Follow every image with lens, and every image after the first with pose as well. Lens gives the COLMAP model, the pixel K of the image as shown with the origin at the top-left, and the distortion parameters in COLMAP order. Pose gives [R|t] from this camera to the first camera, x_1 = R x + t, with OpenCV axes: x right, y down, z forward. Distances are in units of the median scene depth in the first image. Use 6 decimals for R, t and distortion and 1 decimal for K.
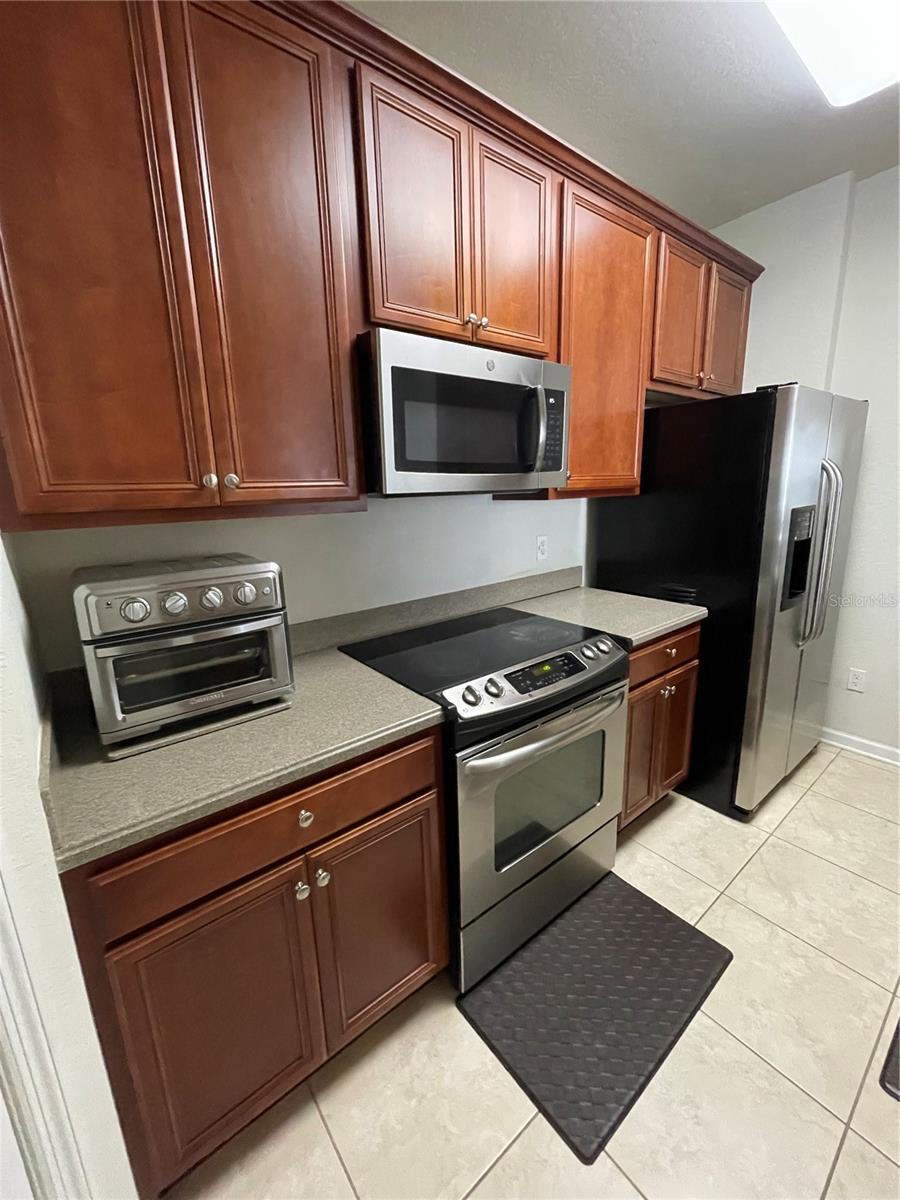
lens RADIAL K [[485.9, 0, 440.8], [0, 485.9, 598.0], [0, 0, 1]] dist [0.000112, 0.000997]
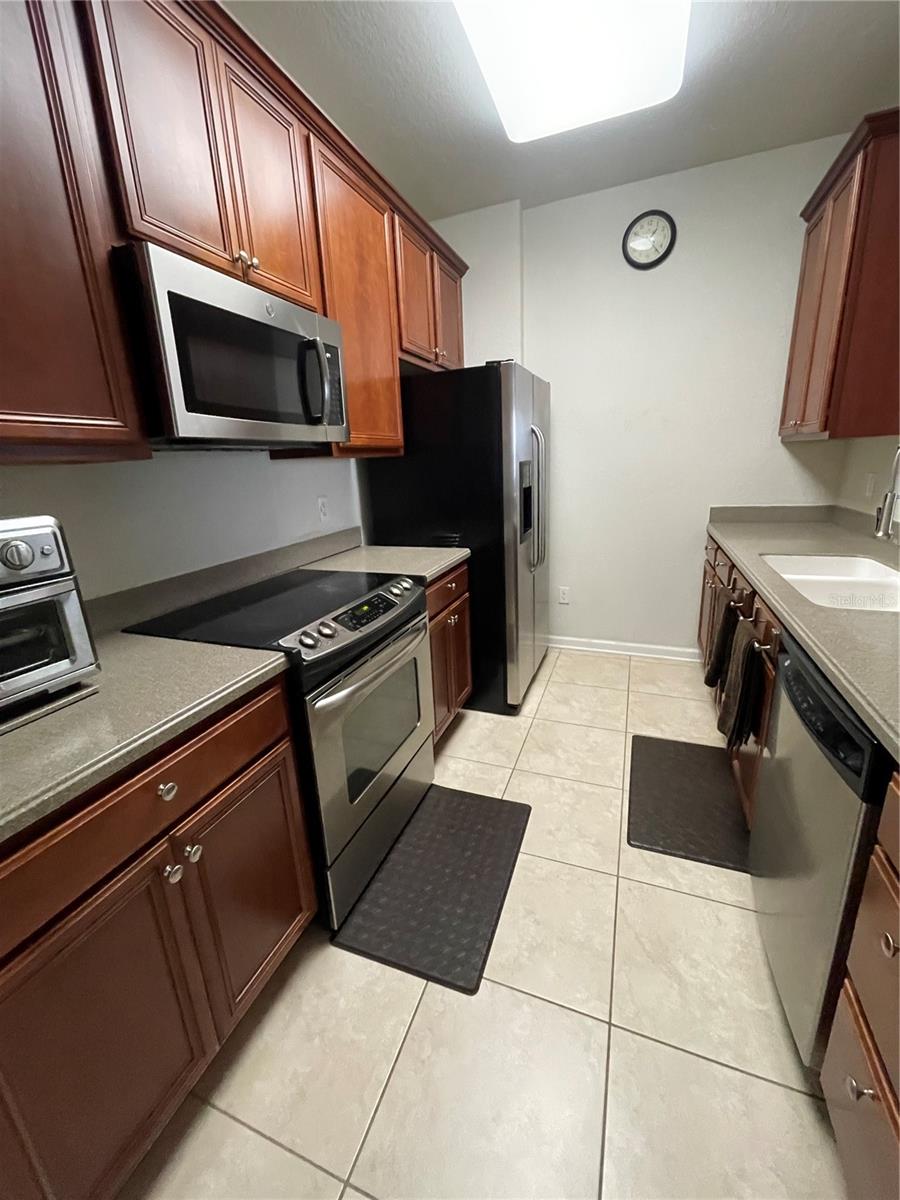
lens RADIAL K [[485.9, 0, 439.9], [0, 485.9, 598.8], [0, 0, 1]] dist [0.000112, 0.000997]
pose [[0.864251, -0.147146, 0.481059, -0.148118], [0.133004, 0.989074, 0.063589, 0.076034], [-0.485160, 0.009026, 0.874379, -0.015119]]
